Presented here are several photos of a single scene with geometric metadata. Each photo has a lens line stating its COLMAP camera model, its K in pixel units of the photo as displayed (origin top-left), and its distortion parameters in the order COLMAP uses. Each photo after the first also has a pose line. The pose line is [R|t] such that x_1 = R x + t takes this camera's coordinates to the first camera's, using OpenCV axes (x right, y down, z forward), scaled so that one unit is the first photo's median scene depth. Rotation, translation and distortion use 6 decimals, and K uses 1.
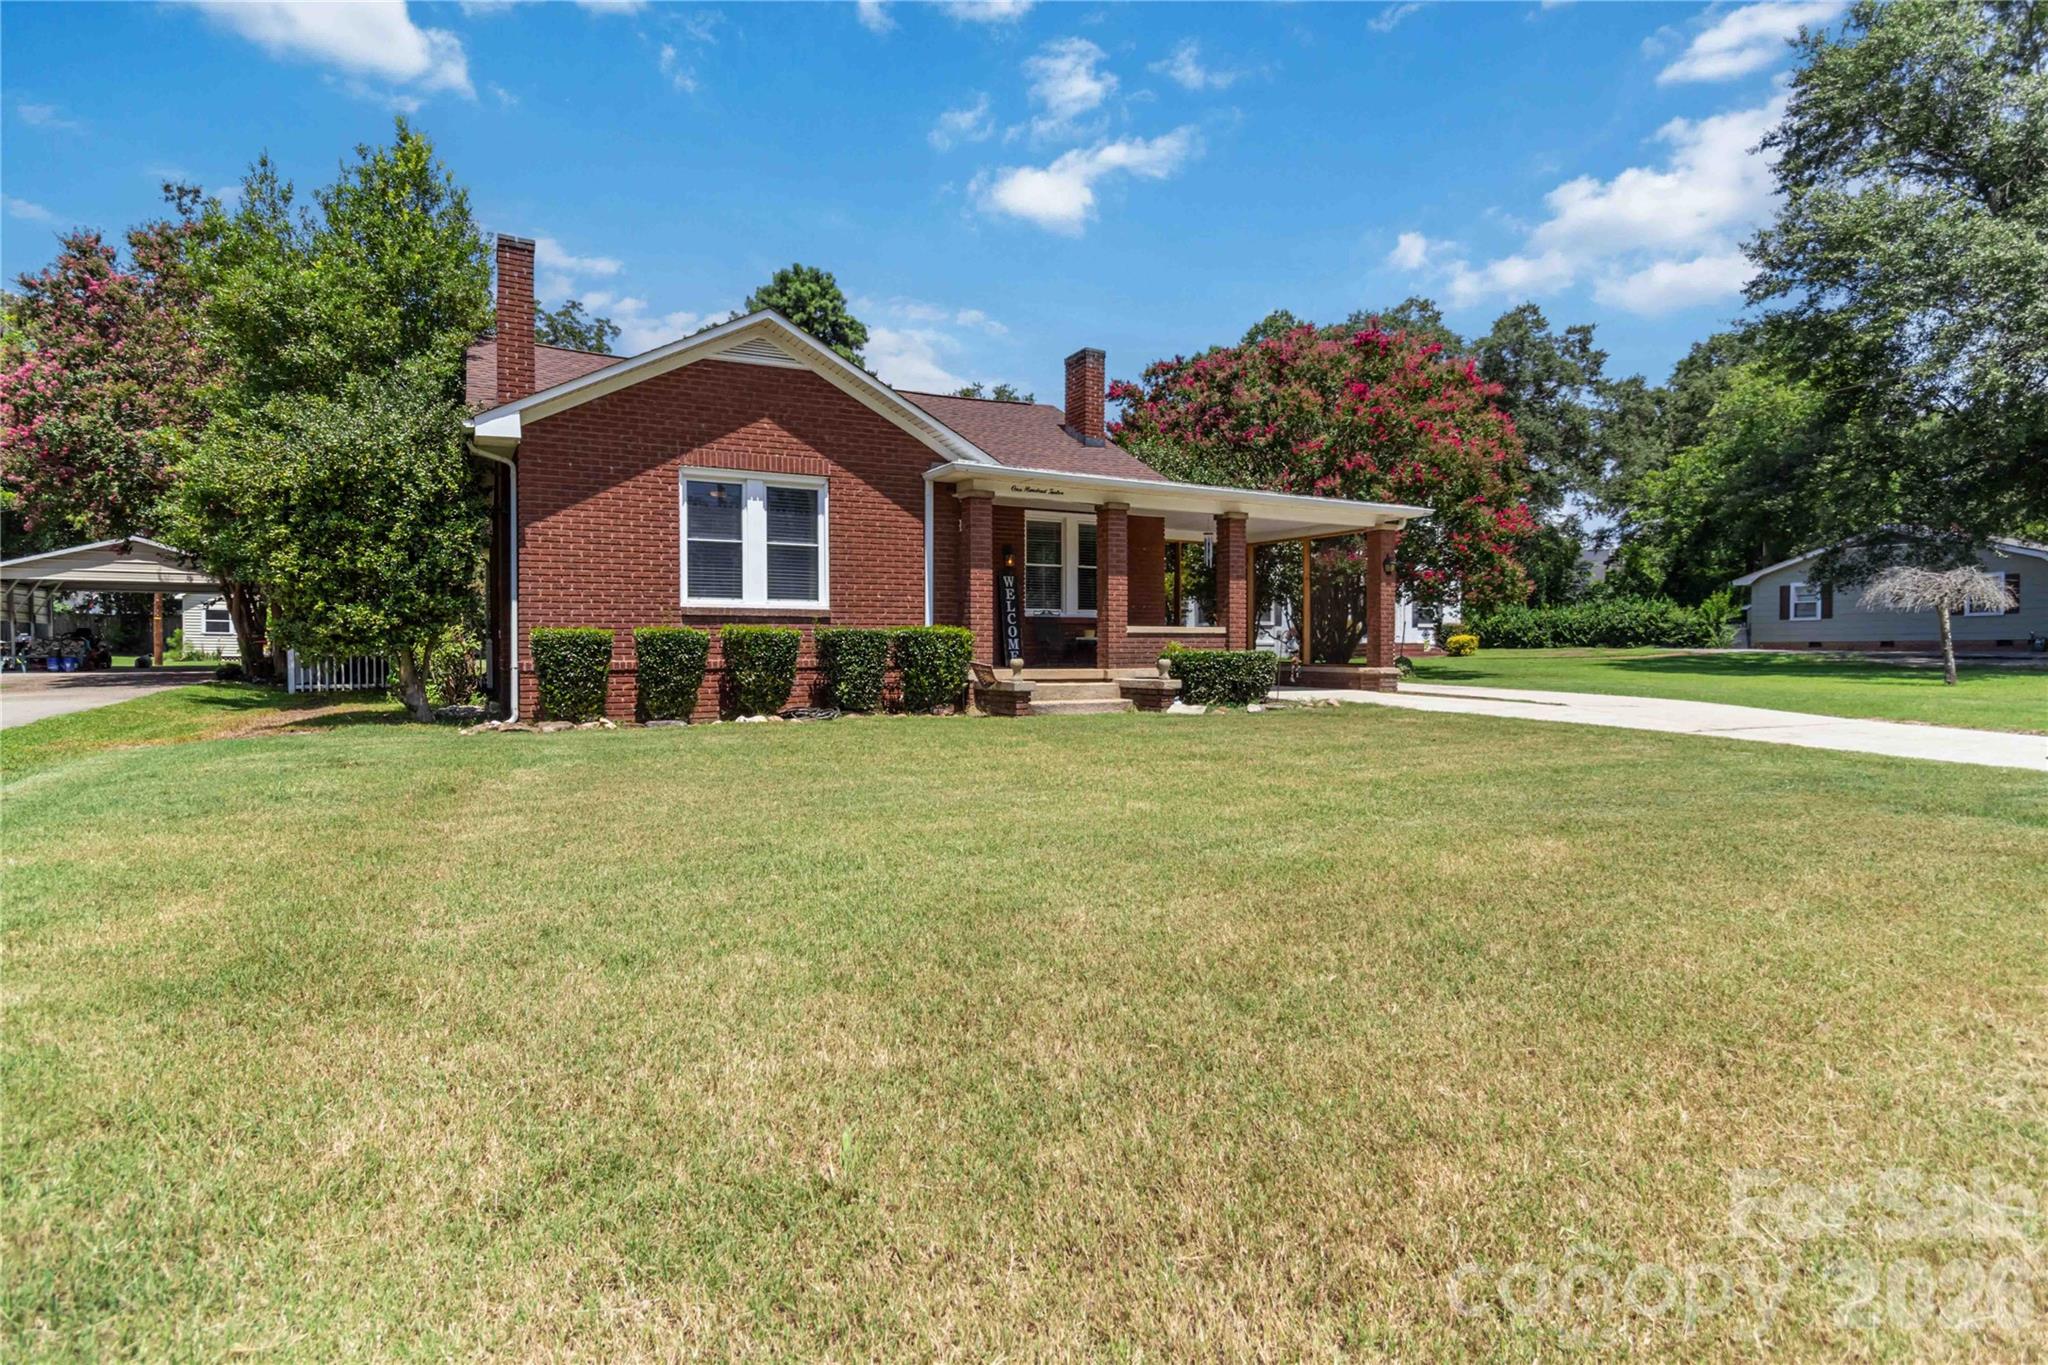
lens RADIAL K [[1054.9, 0, 1023.3], [0, 1054.9, 677.9], [0, 0, 1]] dist [0.000165, -0.000258]
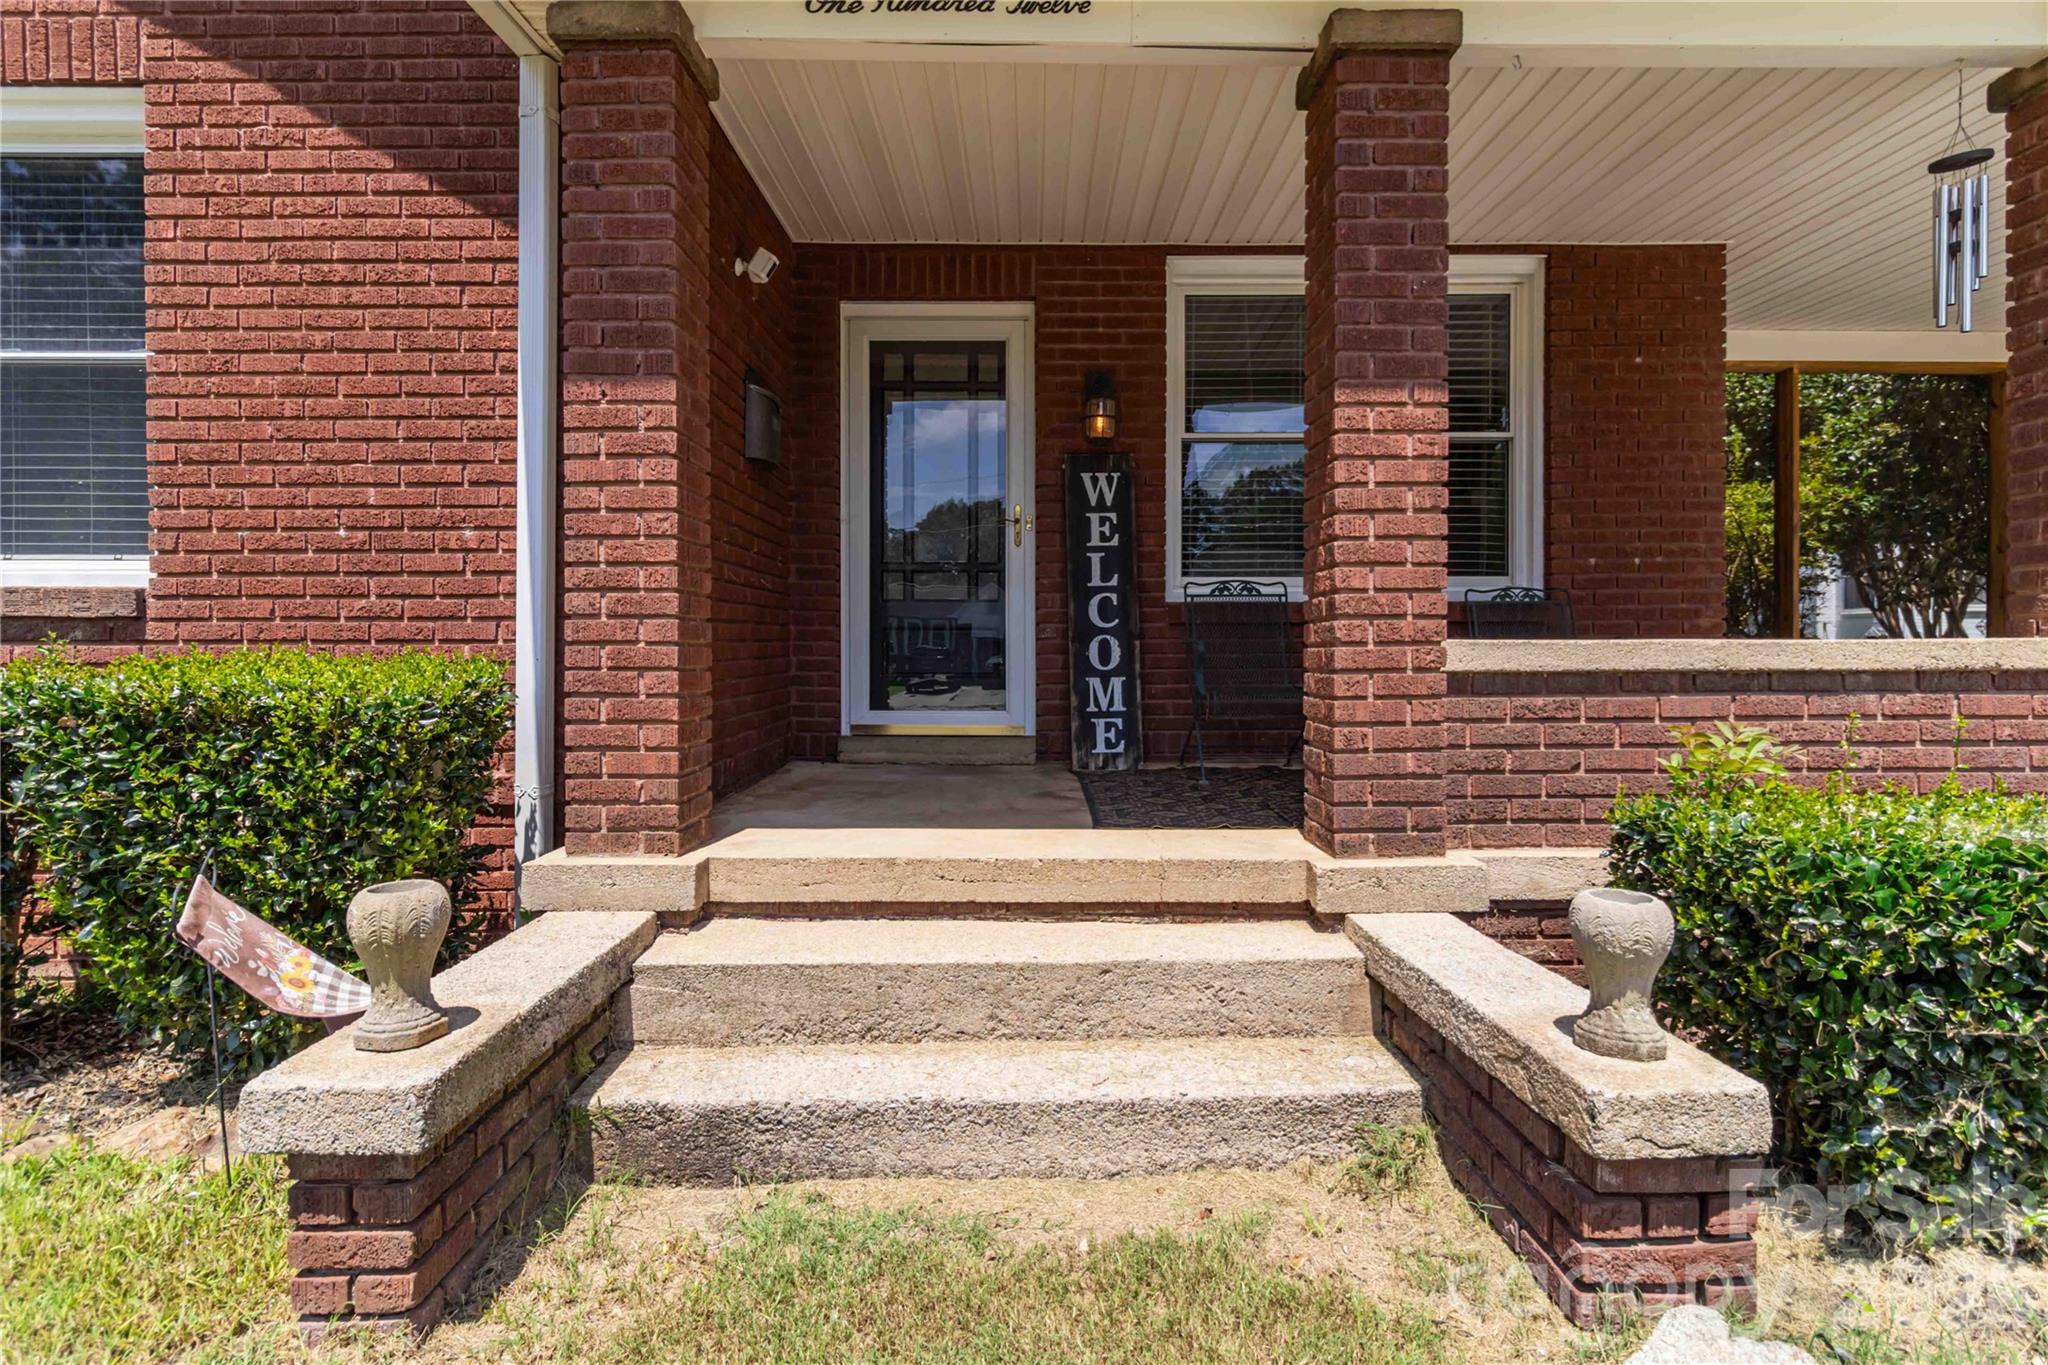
lens RADIAL K [[1054.9, 0, 1016.8], [0, 1054.9, 668.7], [0, 0, 1]] dist [0.000165, -0.000258]
pose [[0.881947, 0.012190, -0.471191, 0.120990], [-0.012340, 0.999920, 0.002772, -0.043868], [0.471187, 0.003370, 0.882027, 0.791008]]
